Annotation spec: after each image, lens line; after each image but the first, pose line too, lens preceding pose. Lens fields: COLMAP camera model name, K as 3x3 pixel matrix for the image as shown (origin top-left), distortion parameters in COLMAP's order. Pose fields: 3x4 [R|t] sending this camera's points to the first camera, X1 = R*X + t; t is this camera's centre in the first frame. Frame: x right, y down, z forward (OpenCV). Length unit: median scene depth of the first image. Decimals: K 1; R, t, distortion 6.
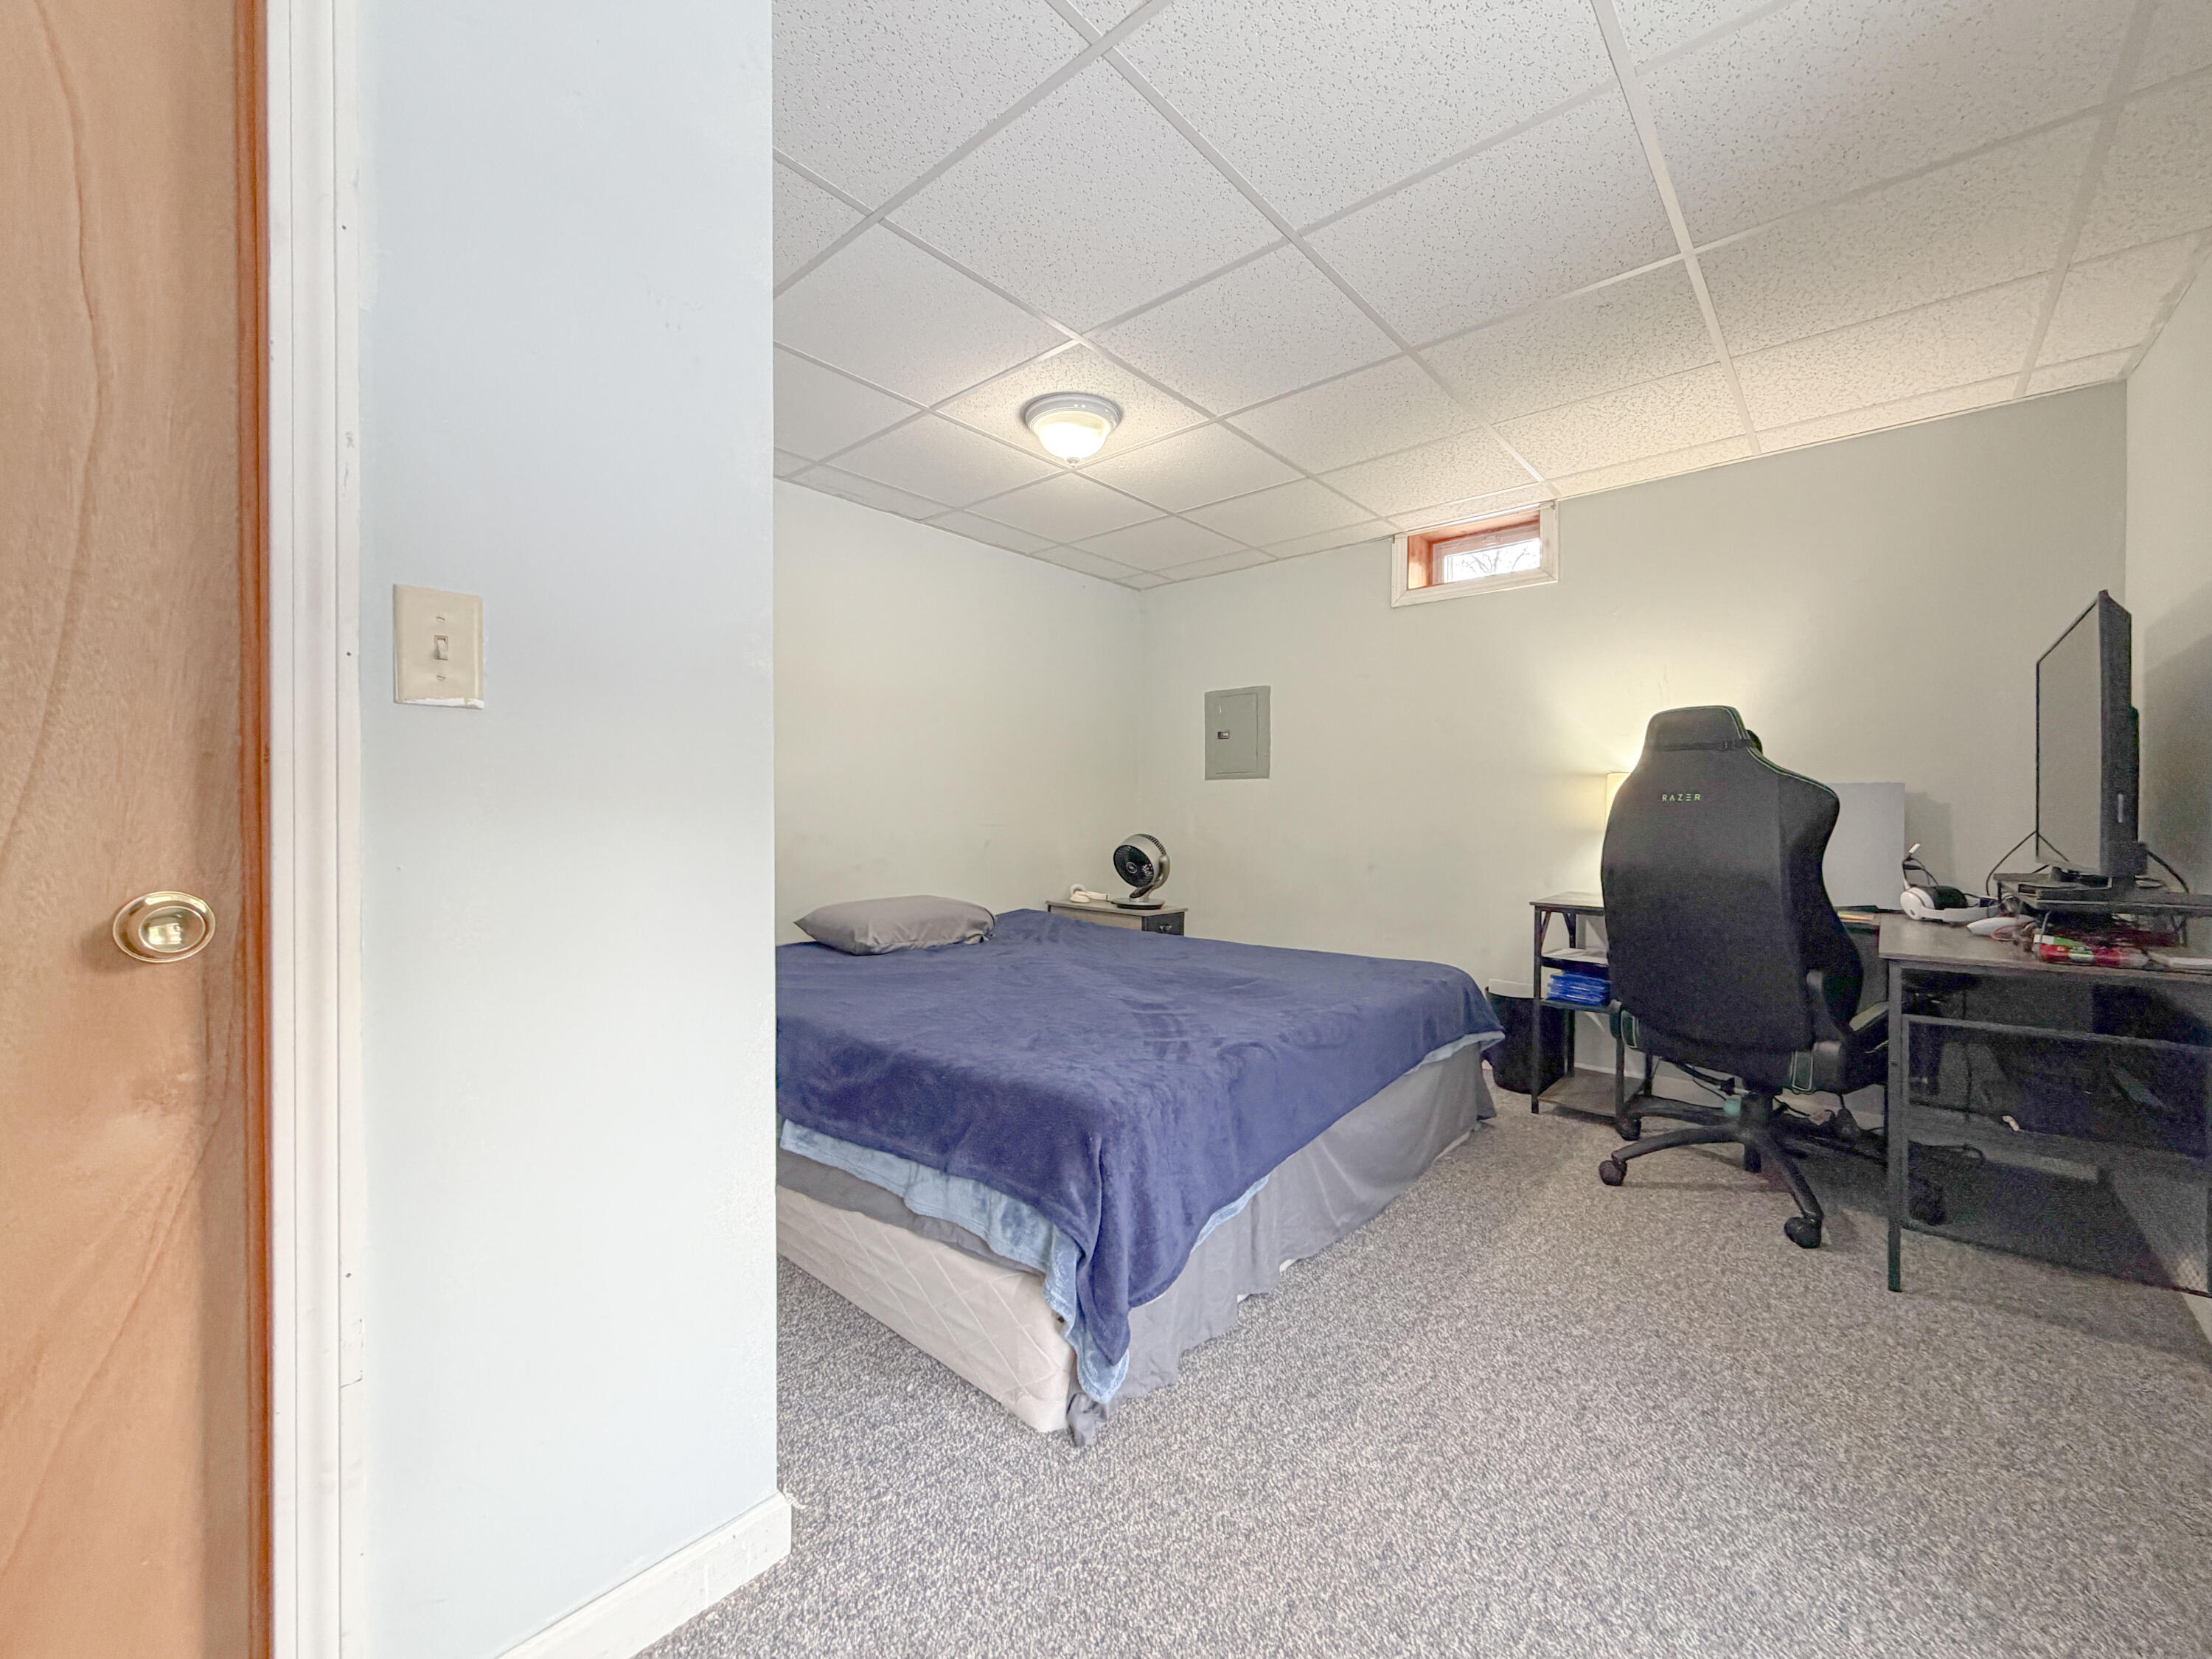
lens RADIAL K [[880.1, 0, 1106.0], [0, 880.1, 829.5], [0, 0, 1]] dist [-0.000179, -0.000828]
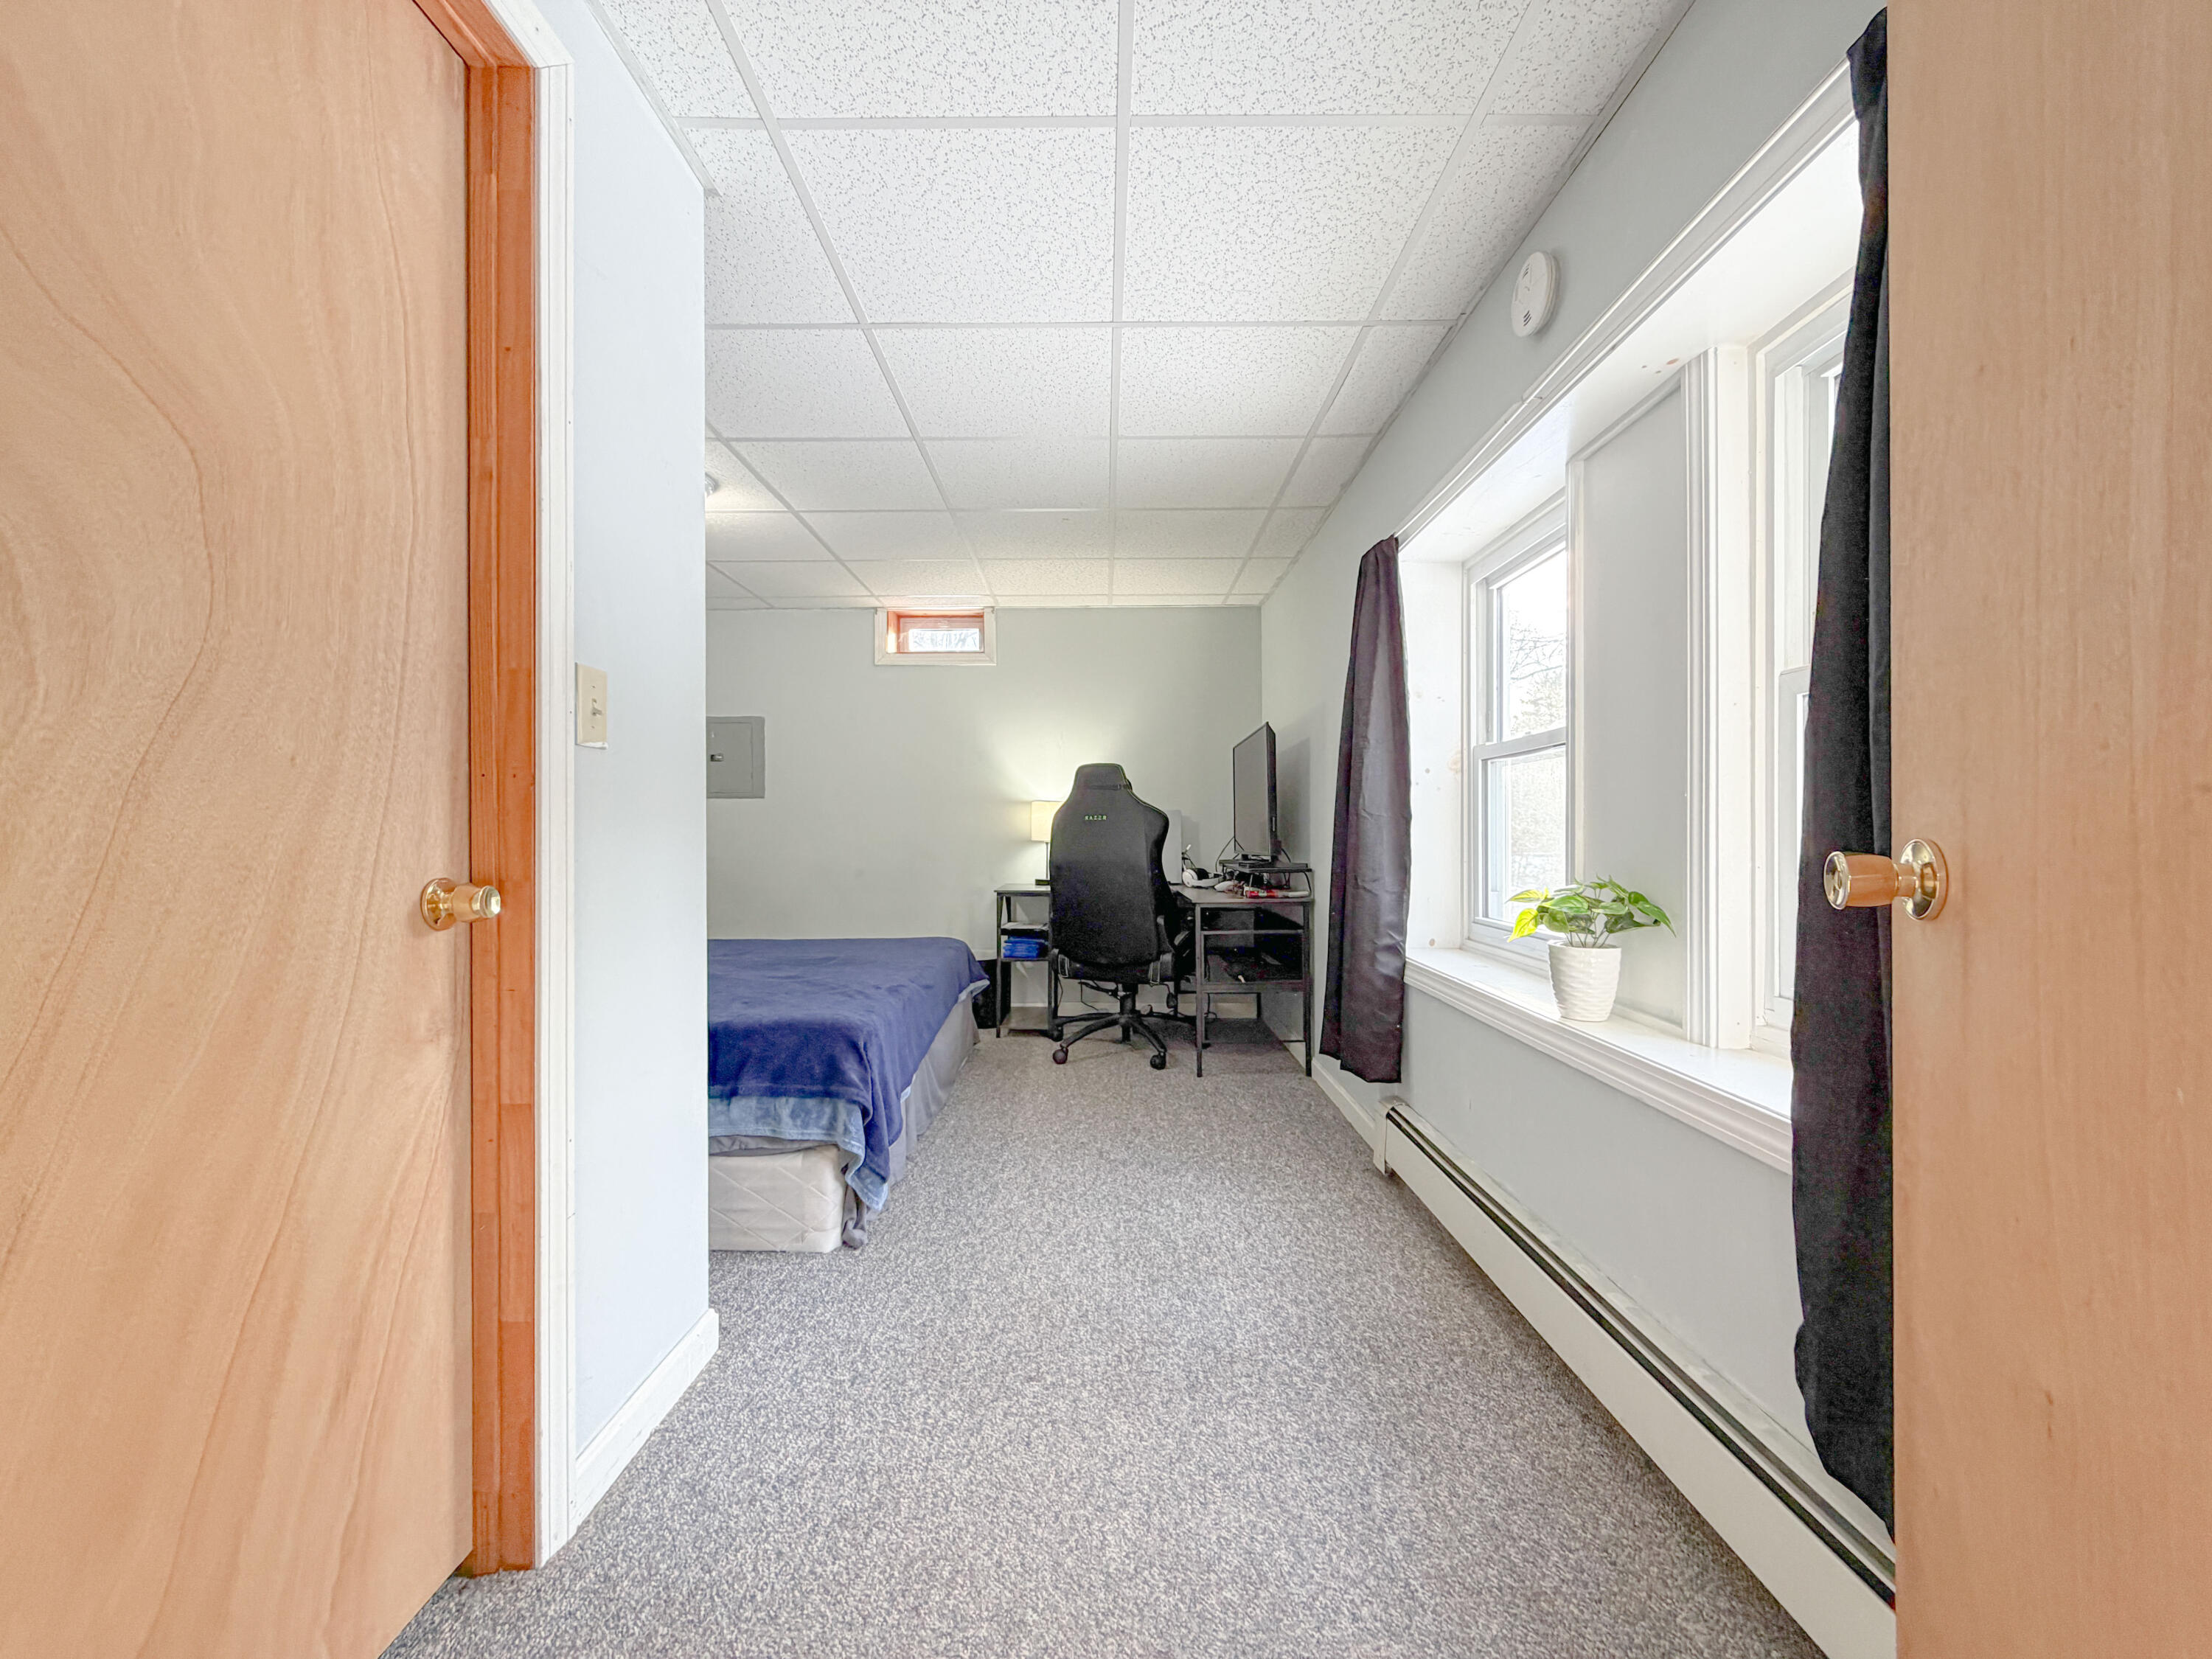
lens RADIAL K [[890.2, 0, 1102.5], [0, 890.2, 843.7], [0, 0, 1]] dist [-0.000166, -0.000168]
pose [[0.748304, -0.012649, 0.663235, -0.458377], [0.017032, 0.999855, -0.000148, 0.013072], [-0.663137, 0.011407, 0.748411, -0.266209]]
